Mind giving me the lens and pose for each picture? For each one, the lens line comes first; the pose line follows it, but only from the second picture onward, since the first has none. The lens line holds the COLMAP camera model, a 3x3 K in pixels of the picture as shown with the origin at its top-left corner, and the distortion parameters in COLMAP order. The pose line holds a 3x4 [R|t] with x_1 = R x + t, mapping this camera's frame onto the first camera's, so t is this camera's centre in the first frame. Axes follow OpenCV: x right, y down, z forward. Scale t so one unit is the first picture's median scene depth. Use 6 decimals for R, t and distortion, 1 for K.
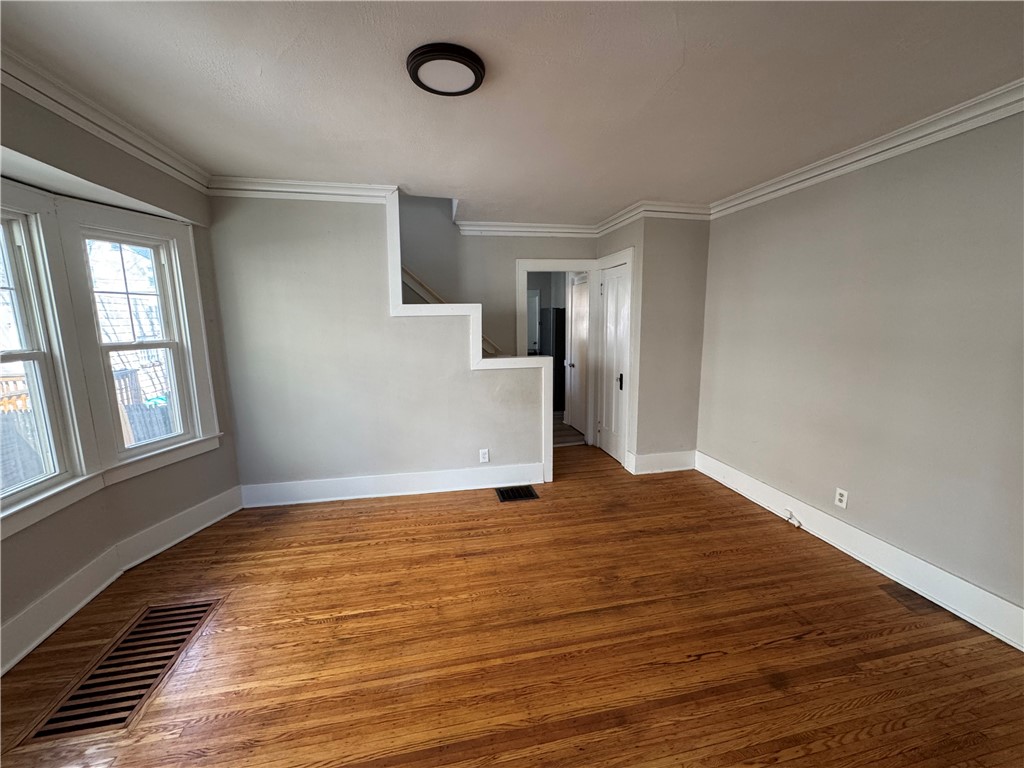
lens RADIAL K [[408.0, 0, 512.9], [0, 408.0, 380.4], [0, 0, 1]] dist [-0.001820, 0.000070]
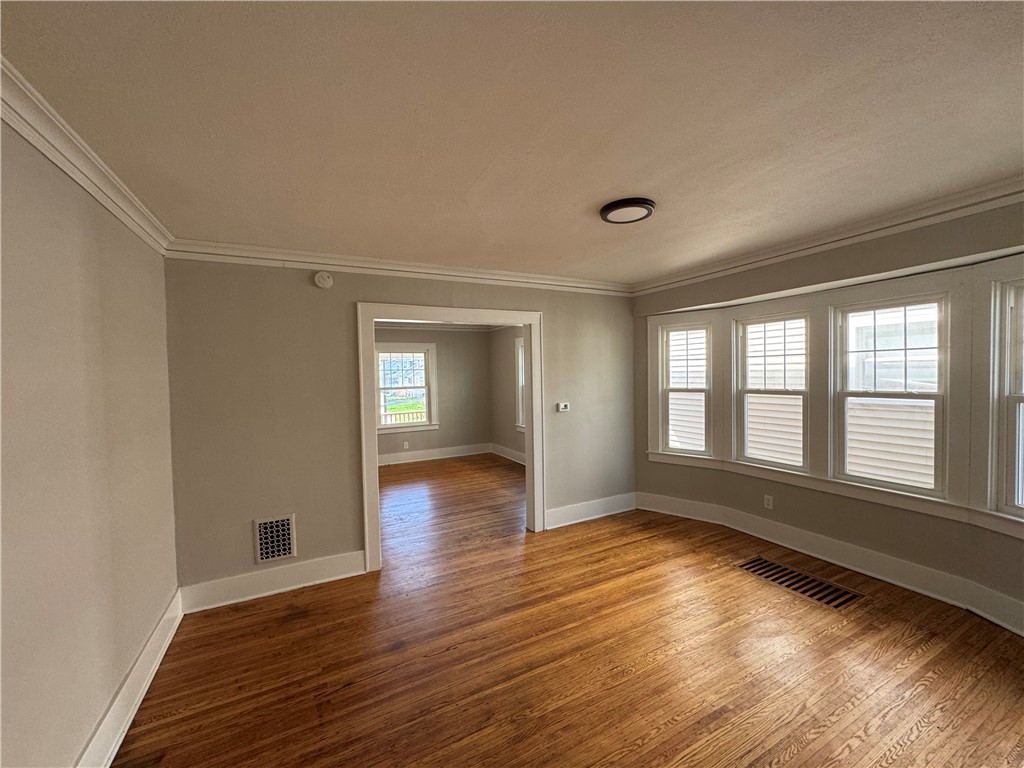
lens RADIAL K [[408.0, 0, 513.1], [0, 408.0, 383.4], [0, 0, 1]] dist [-0.001902, 0.000239]
pose [[-0.962391, 0.040300, -0.268663, 0.372205], [-0.007162, 0.984828, 0.173383, -0.240059], [0.271574, 0.168786, -0.947501, 1.391217]]
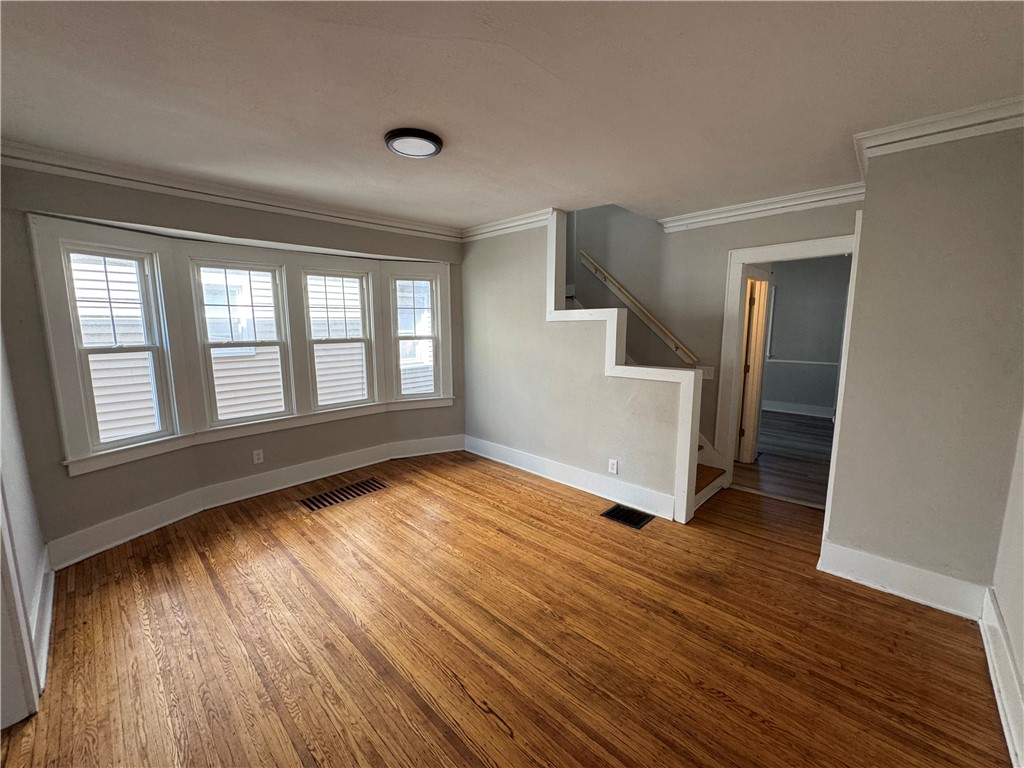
lens RADIAL K [[408.0, 0, 512.9], [0, 408.0, 380.4], [0, 0, 1]] dist [-0.001820, 0.000070]
pose [[0.568059, 0.121149, -0.814022, 0.728916], [-0.125192, 0.990315, 0.060022, -0.057769], [0.813410, 0.067812, 0.577725, 0.317261]]
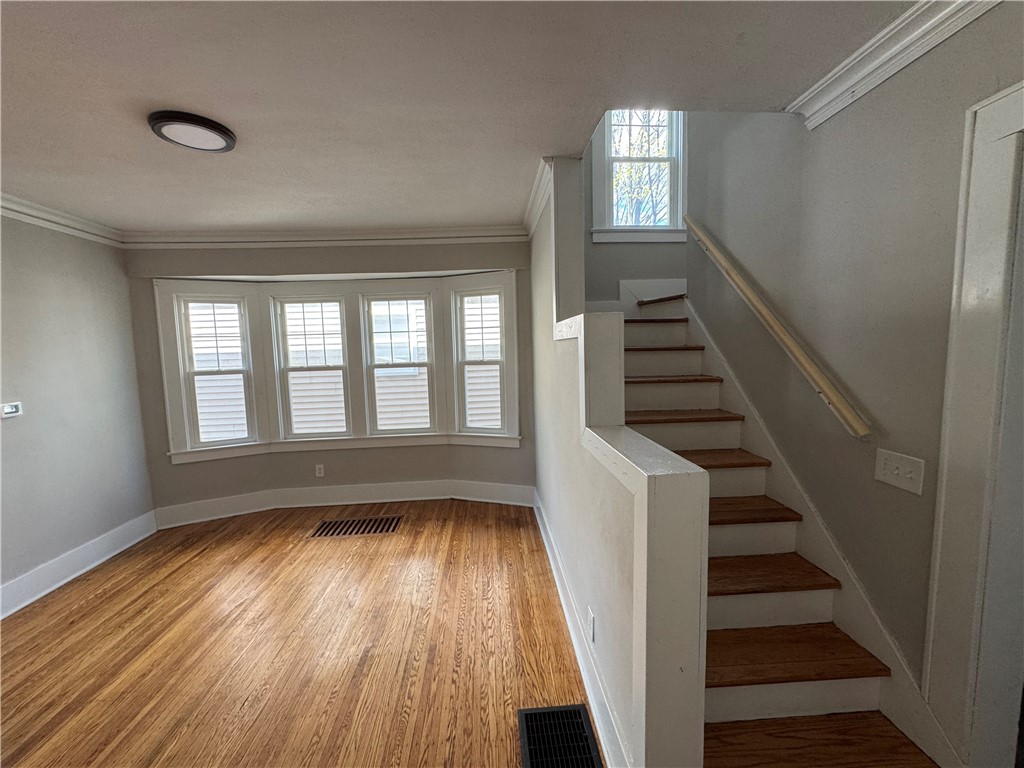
lens RADIAL K [[408.0, 0, 513.1], [0, 408.0, 383.4], [0, 0, 1]] dist [-0.001902, 0.000239]
pose [[-0.136150, 0.107350, -0.984855, 0.516459], [-0.118219, 0.985248, 0.123736, -0.195274], [0.983609, 0.133275, -0.121451, 1.225688]]
